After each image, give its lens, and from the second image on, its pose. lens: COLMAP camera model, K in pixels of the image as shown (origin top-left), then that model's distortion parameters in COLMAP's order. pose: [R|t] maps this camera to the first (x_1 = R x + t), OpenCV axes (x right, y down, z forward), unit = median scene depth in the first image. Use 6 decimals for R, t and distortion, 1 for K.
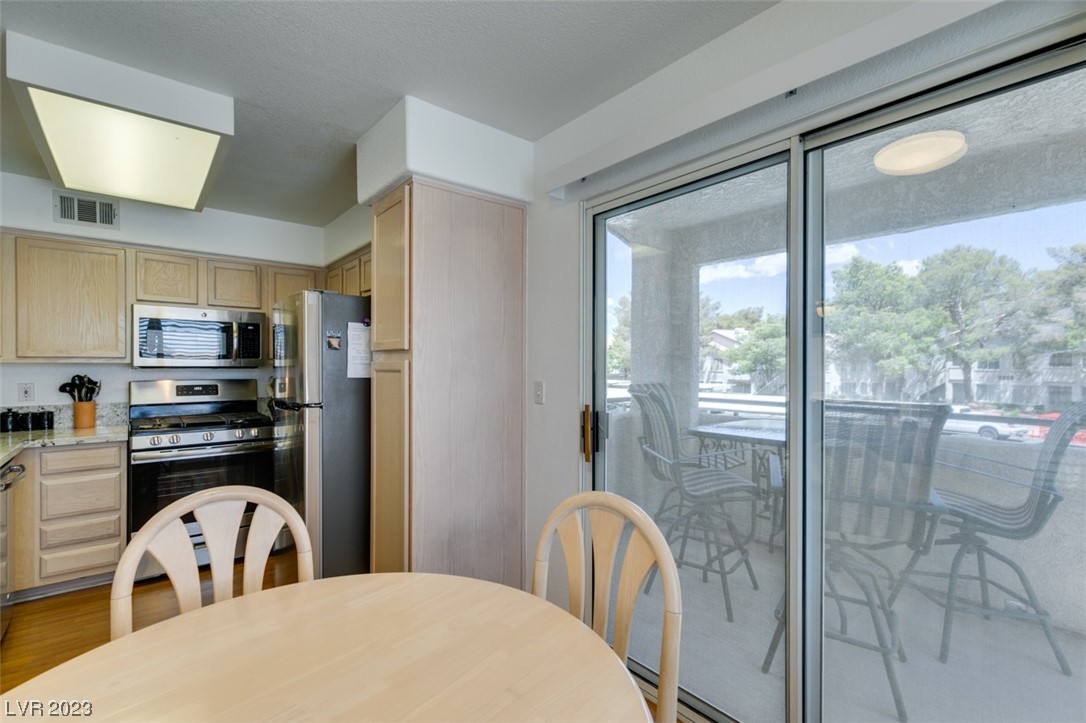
lens RADIAL K [[486.8, 0, 544.0], [0, 486.8, 367.7], [0, 0, 1]] dist [0.008008, -0.002482]
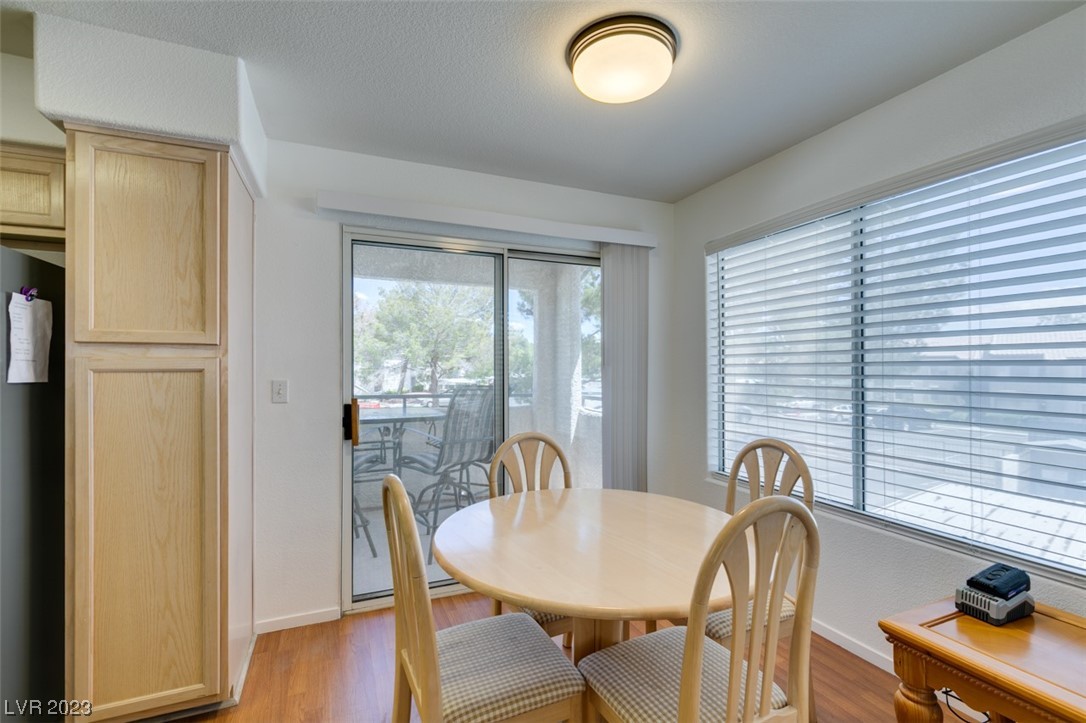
lens RADIAL K [[486.8, 0, 541.9], [0, 486.8, 367.4], [0, 0, 1]] dist [0.008008, -0.002482]
pose [[0.291872, 0.001194, 0.956457, -0.649533], [0.000932, 0.999998, -0.001533, 0.002268], [-0.956457, 0.001339, 0.291871, 0.147200]]
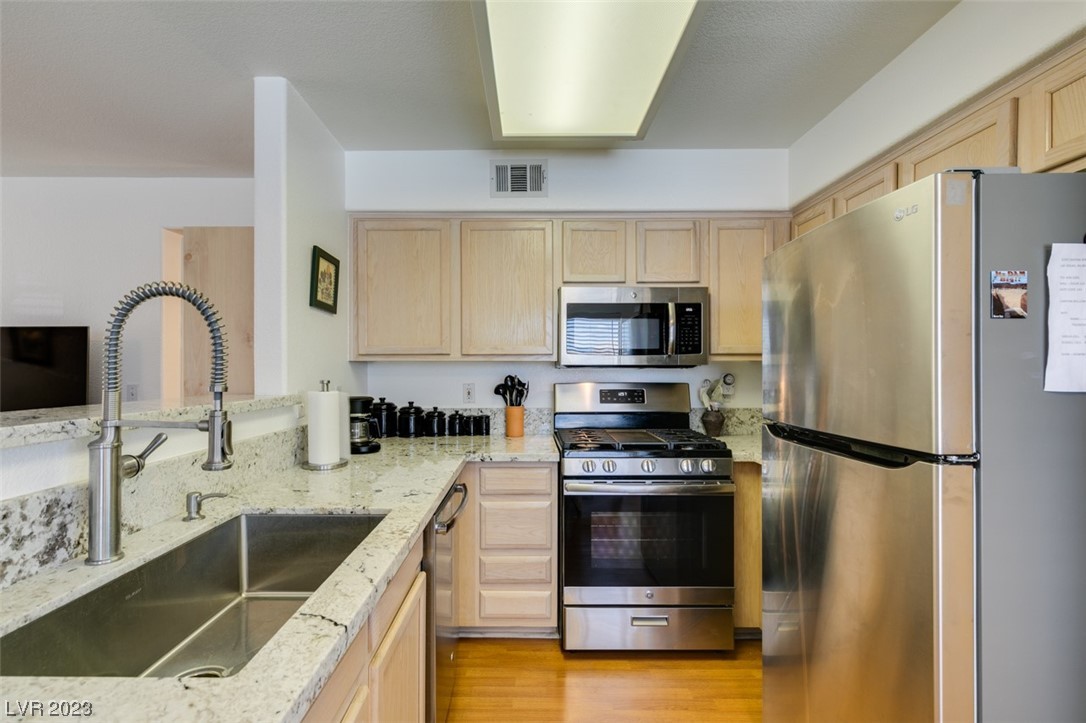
lens RADIAL K [[486.8, 0, 517.7], [0, 486.8, 372.5], [0, 0, 1]] dist [0.008008, -0.002482]
pose [[0.753060, 0.006313, -0.657921, -0.388403], [-0.001282, 0.999966, 0.008128, 0.002666], [0.657951, -0.005277, 0.753043, 0.373141]]
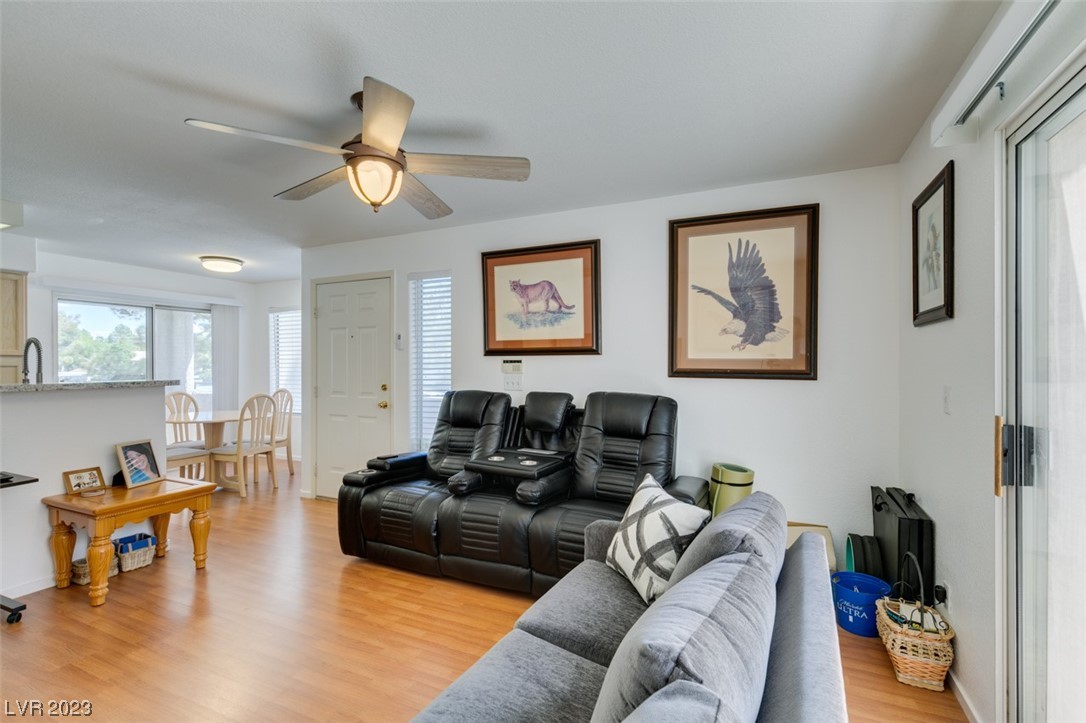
lens RADIAL K [[486.8, 0, 542.4], [0, 486.8, 366.3], [0, 0, 1]] dist [0.008008, -0.002482]
pose [[-0.425670, -0.003811, 0.904870, -2.152371], [0.000428, 0.999990, 0.004412, 0.000073], [-0.904878, 0.002265, -0.425664, -0.068377]]
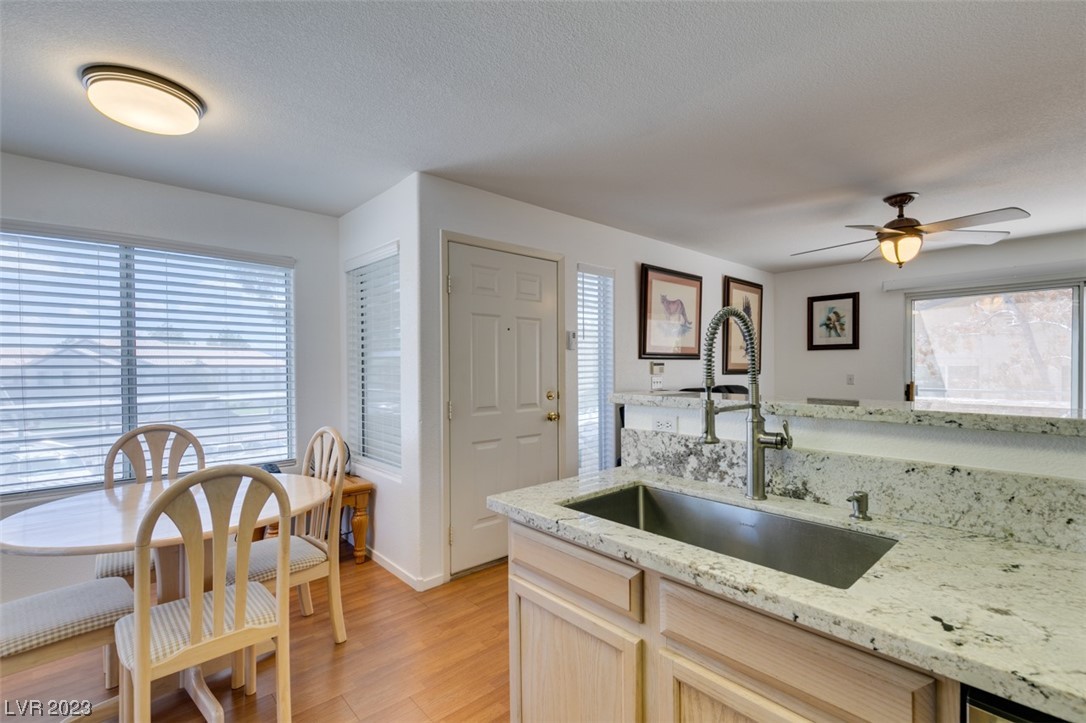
lens RADIAL K [[486.8, 0, 545.8], [0, 486.8, 367.9], [0, 0, 1]] dist [0.008008, -0.002482]
pose [[-0.999383, 0.003360, -0.034973, -0.581750], [0.003264, 0.999991, 0.002790, -0.000757], [0.034982, 0.002674, -0.999384, 0.914878]]
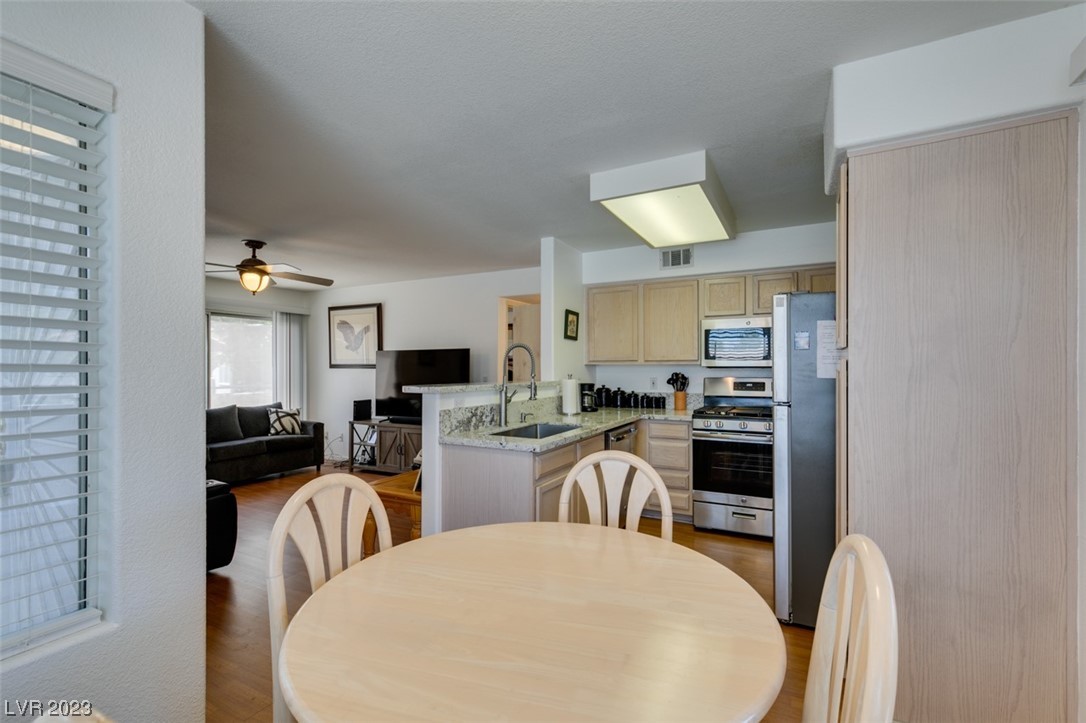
lens RADIAL K [[486.8, 0, 538.2], [0, 486.8, 366.4], [0, 0, 1]] dist [0.008008, -0.002482]
pose [[0.364720, -0.002803, -0.931113, 0.245540], [0.003271, 0.999993, -0.001729, -0.002337], [0.931112, -0.002415, 0.364726, 0.106343]]
